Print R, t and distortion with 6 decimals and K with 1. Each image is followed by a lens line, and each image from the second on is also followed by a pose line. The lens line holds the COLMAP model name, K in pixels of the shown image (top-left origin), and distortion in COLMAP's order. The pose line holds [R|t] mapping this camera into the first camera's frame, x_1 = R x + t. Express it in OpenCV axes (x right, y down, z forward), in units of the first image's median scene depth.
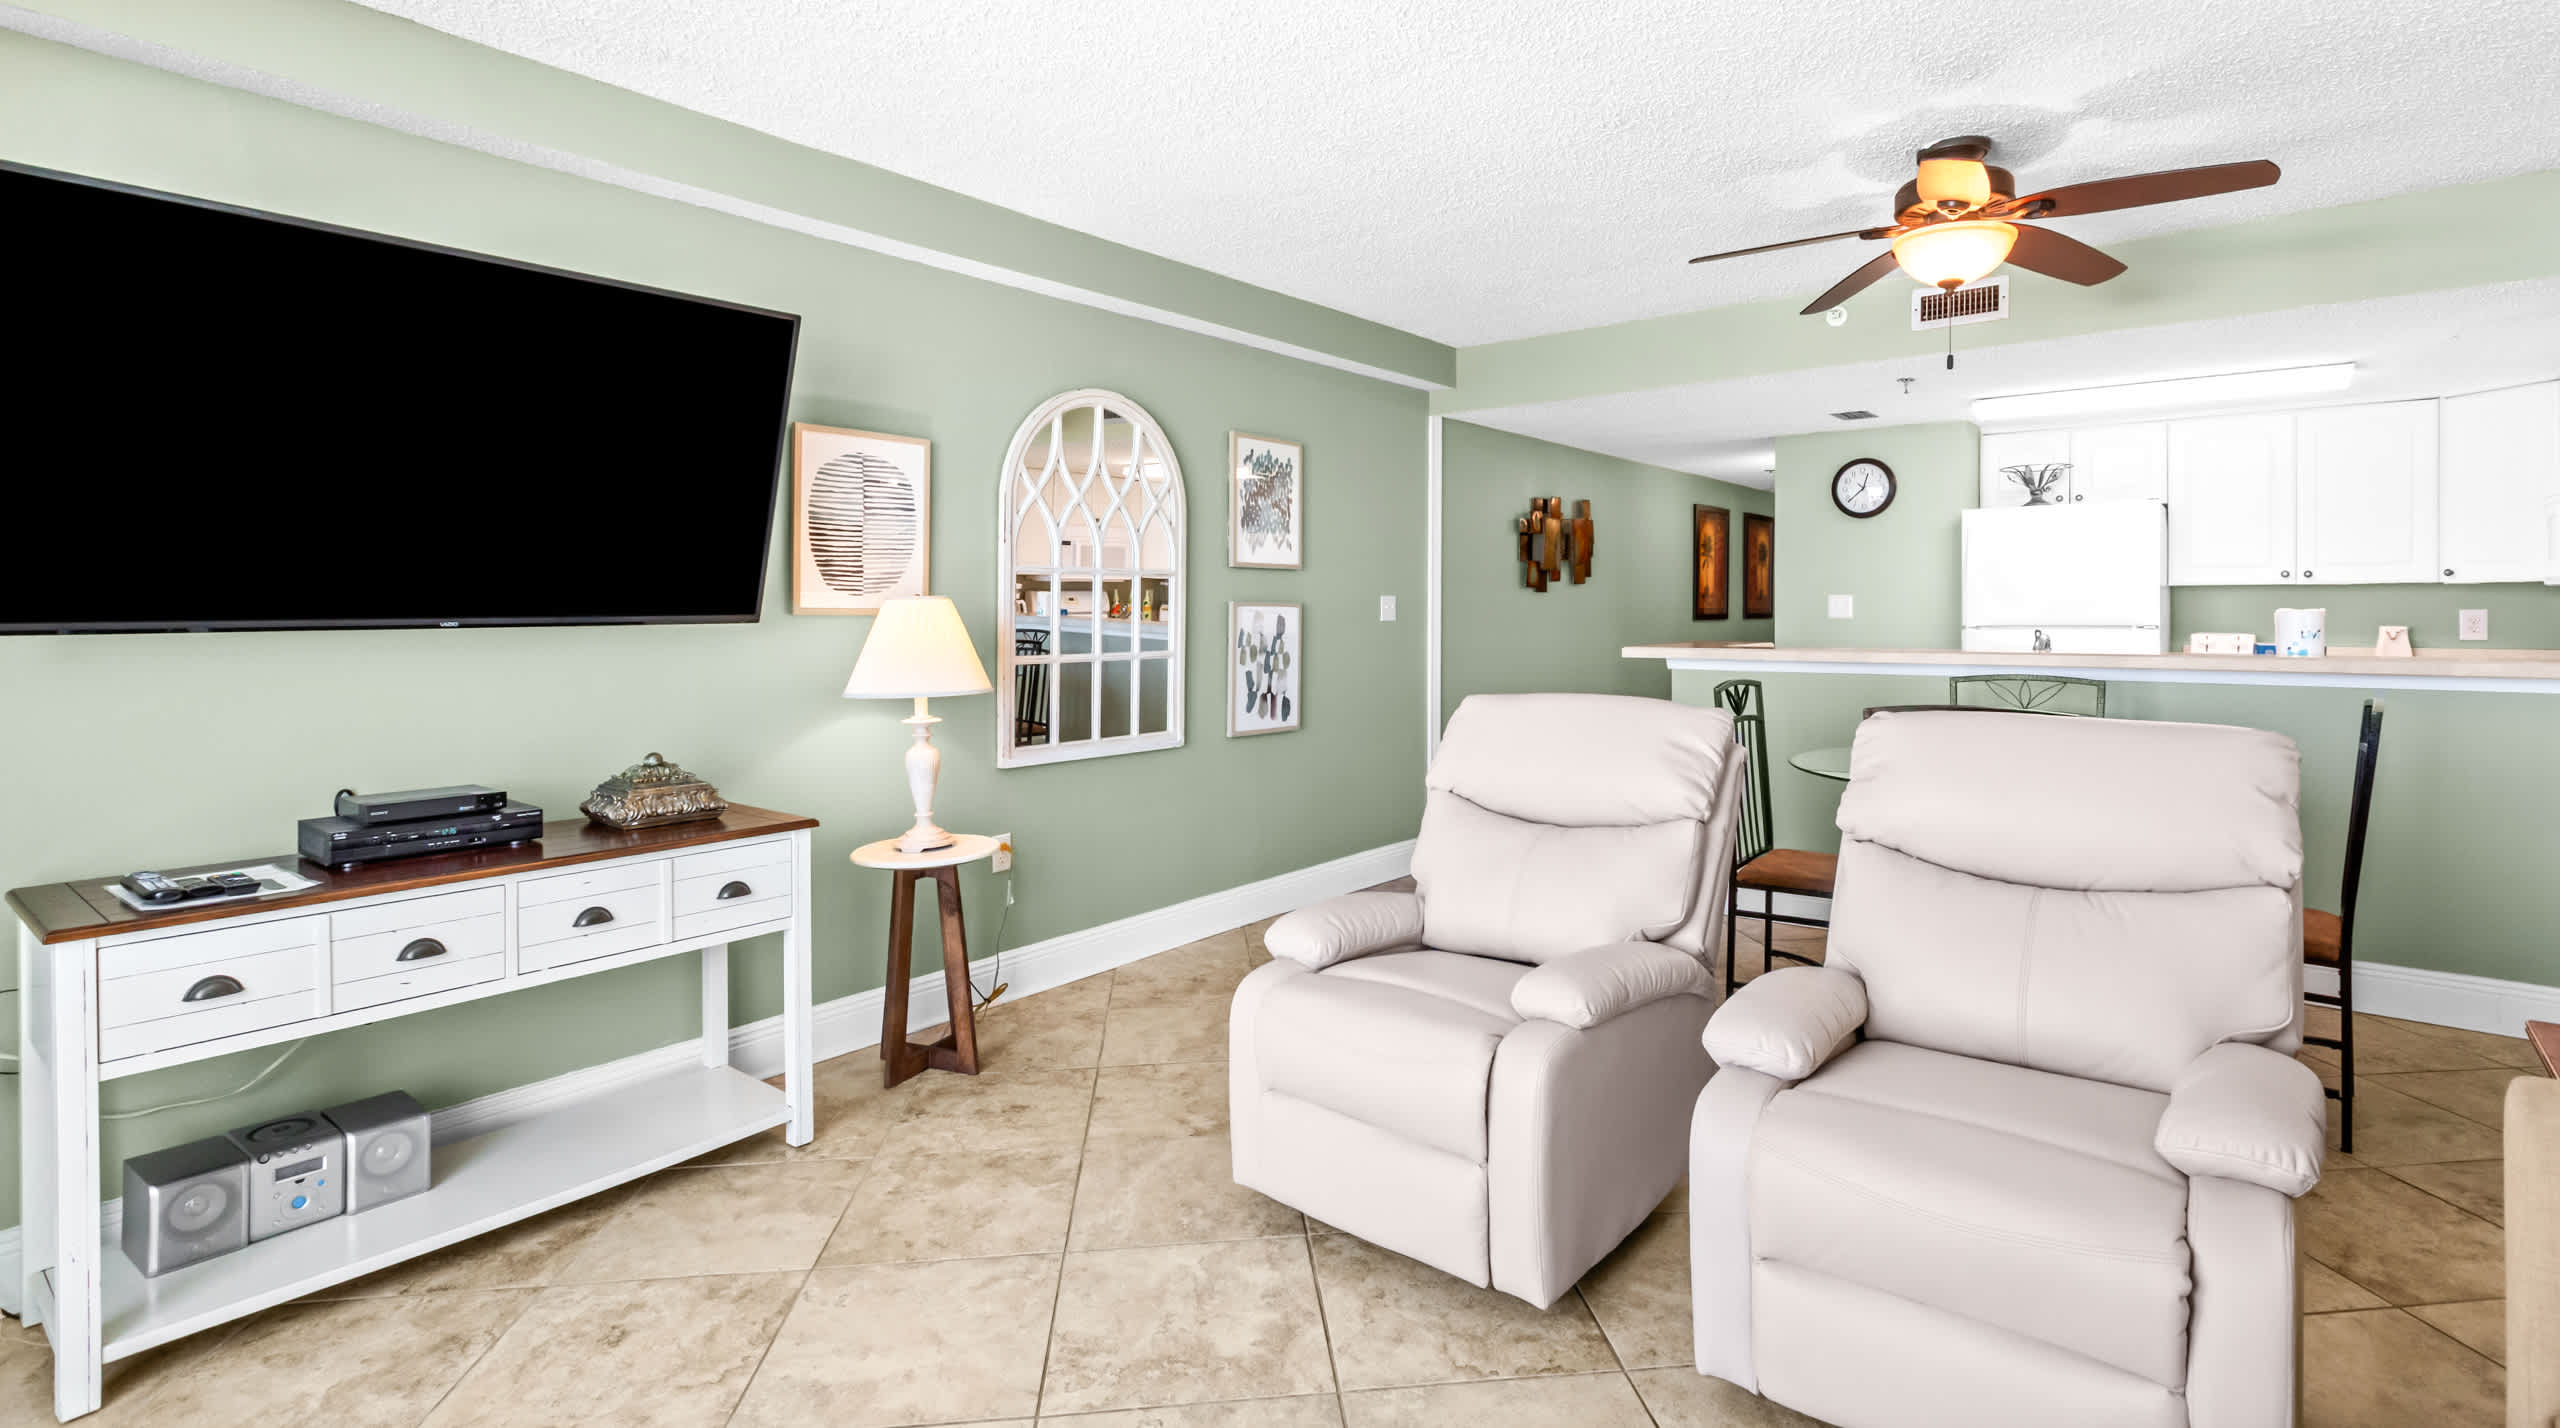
lens RADIAL K [[1191.5, 0, 1295.0], [0, 1191.5, 618.0], [0, 0, 1]] dist [0.003881, 0.000444]
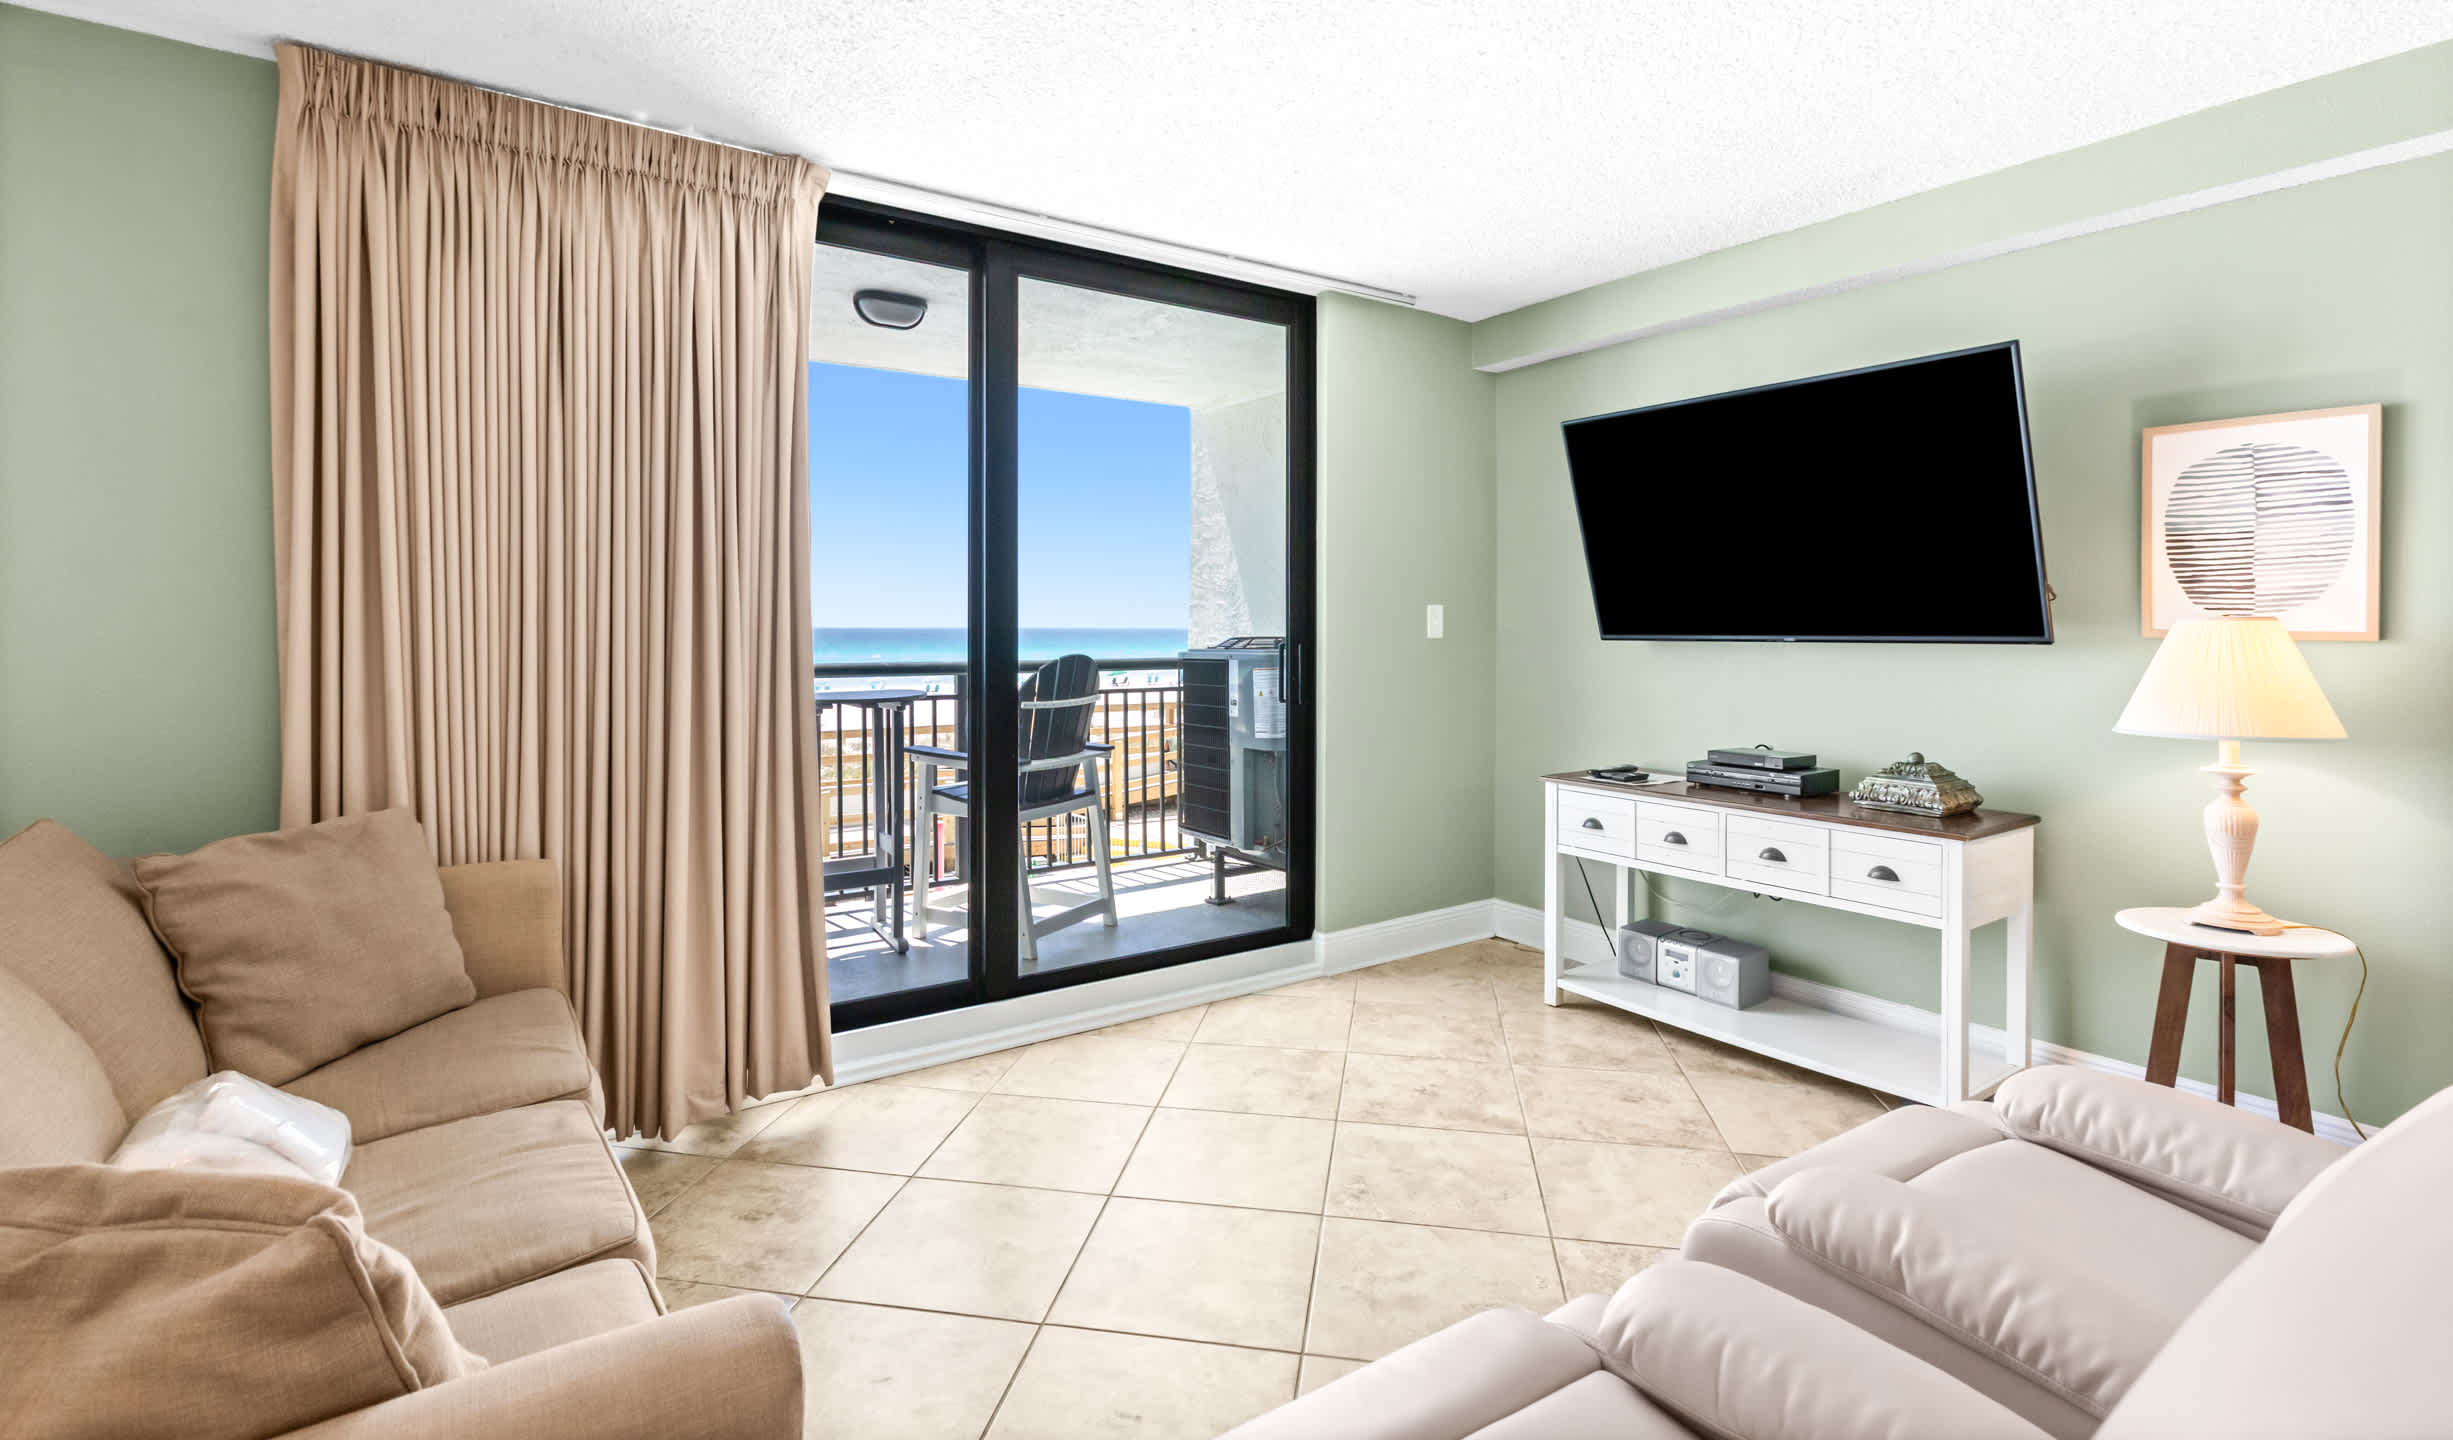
lens RADIAL K [[1139.3, 0, 1212.5], [0, 1139.3, 623.0], [0, 0, 1]] dist [-0.001672, 0.002985]
pose [[-0.274571, 0.004622, -0.961556, 0.464162], [-0.008021, 0.999943, 0.007097, -0.010562], [0.961533, 0.009662, -0.274518, 0.408351]]
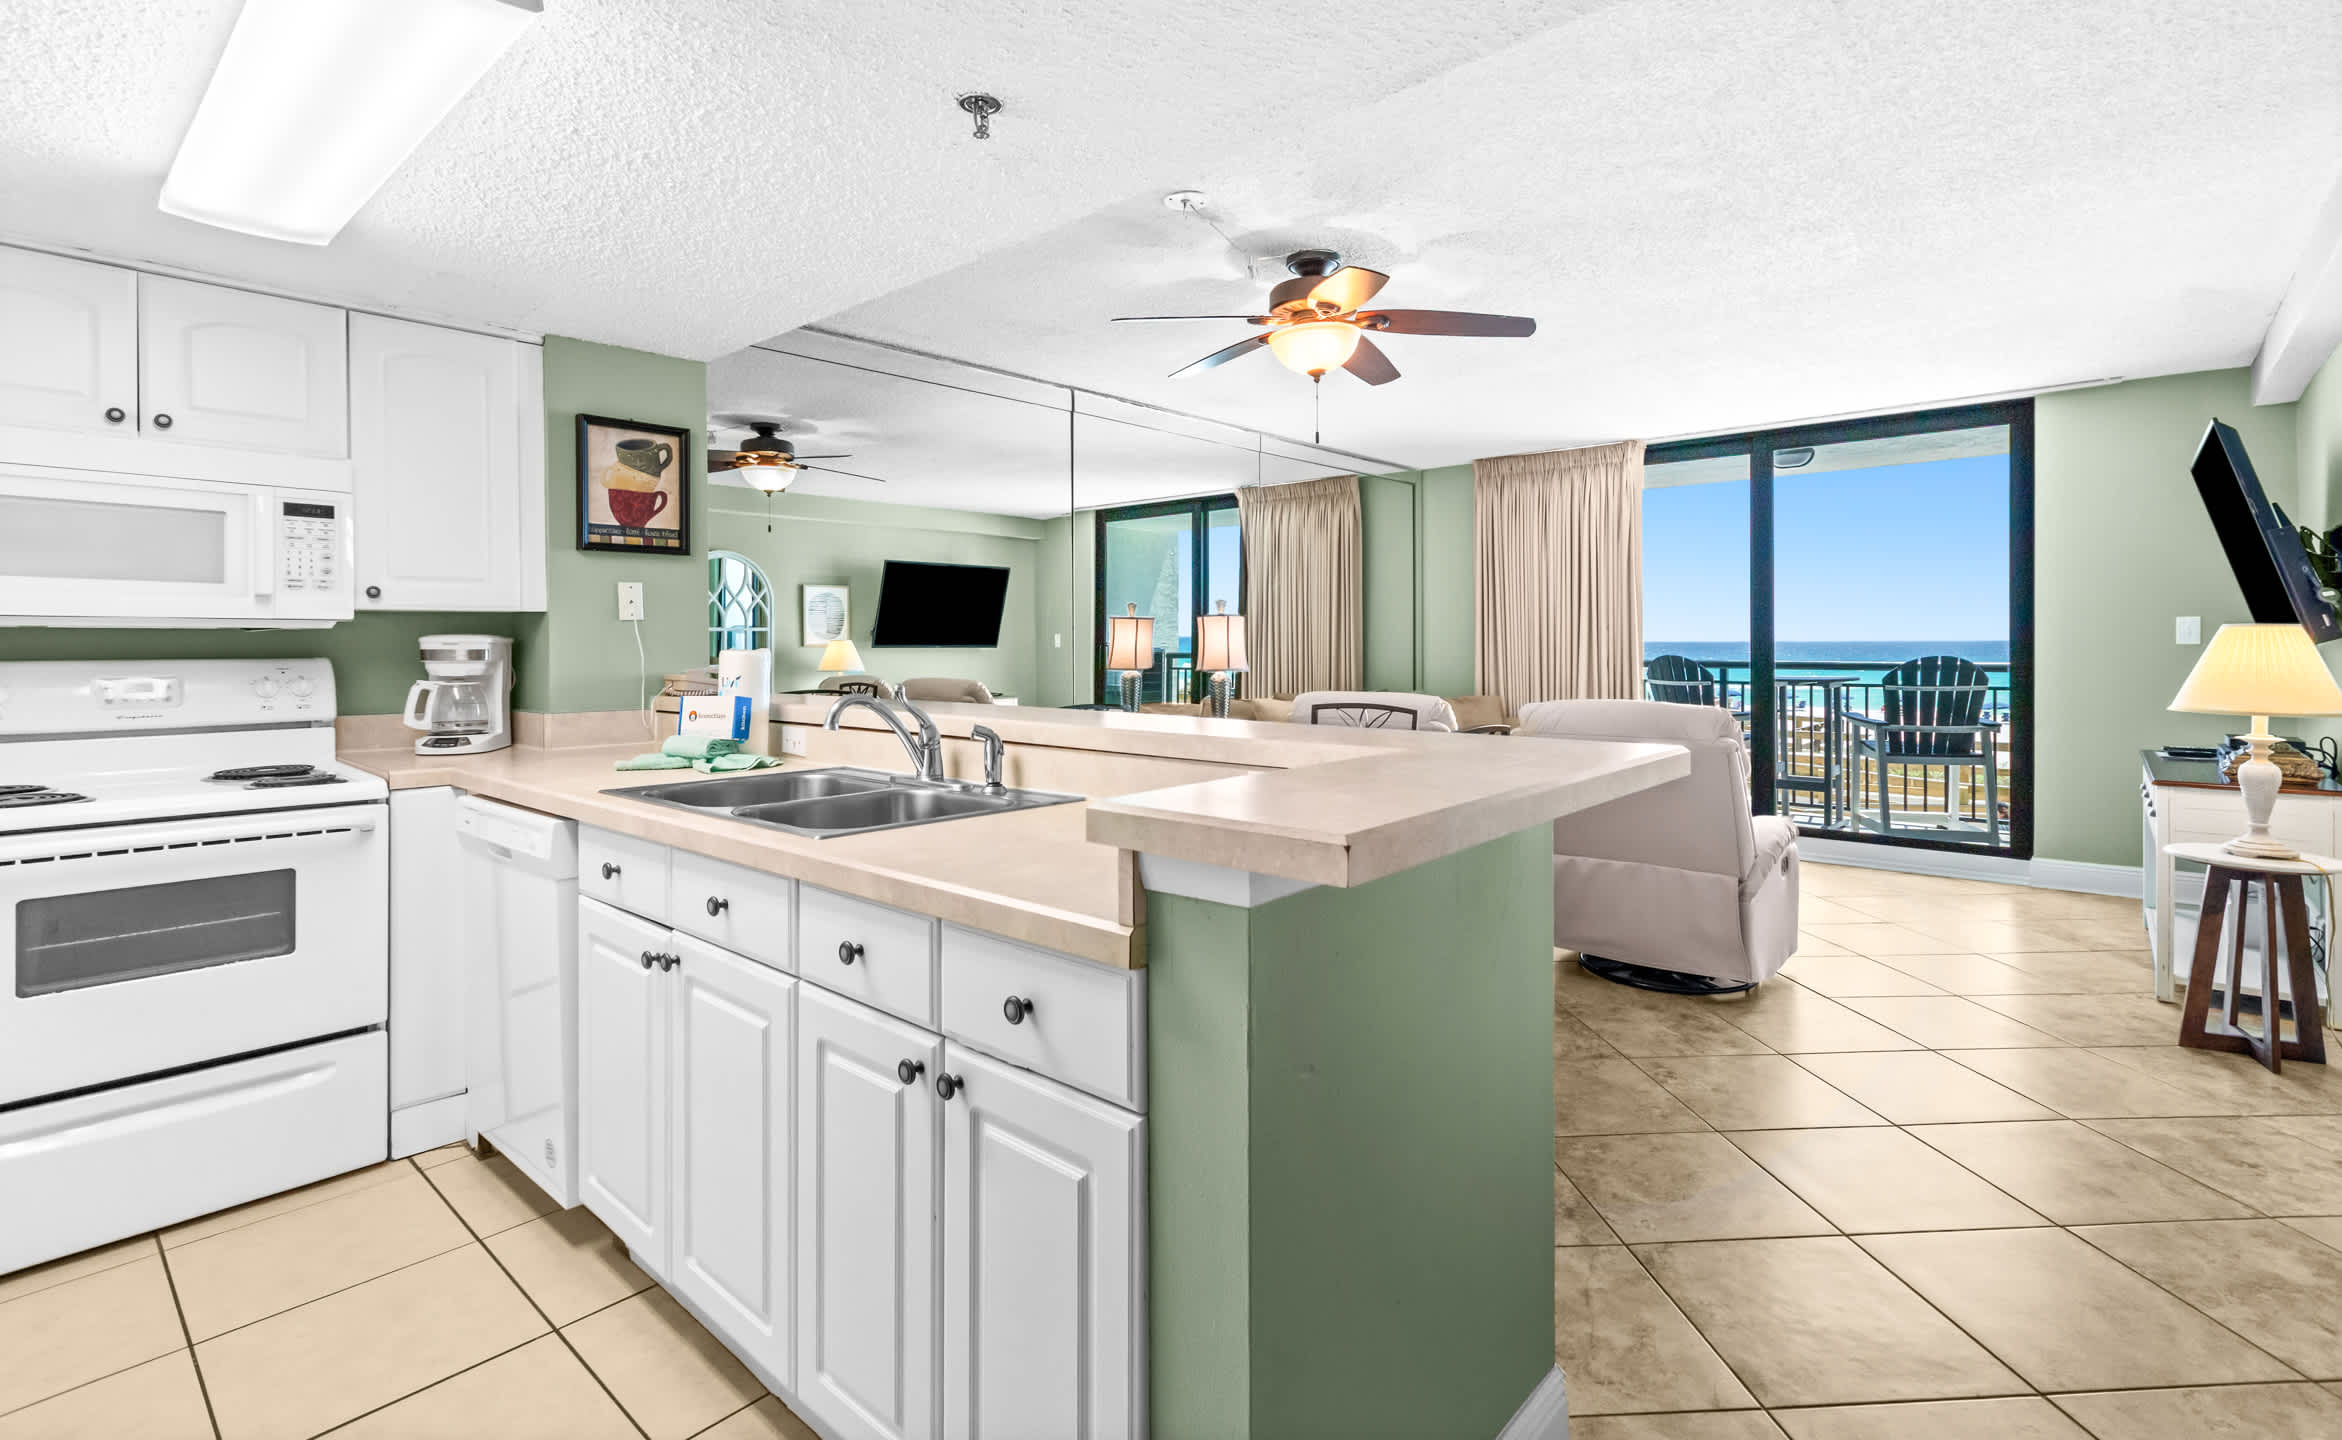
lens RADIAL K [[1095.5, 0, 1171.2], [0, 1095.5, 642.8], [0, 0, 1]] dist [0.010245, -0.001577]
pose [[-0.999371, 0.013252, 0.032896, 0.477795], [0.013567, 0.999864, 0.009375, -0.019264], [-0.032767, 0.009816, -0.999415, 1.522254]]
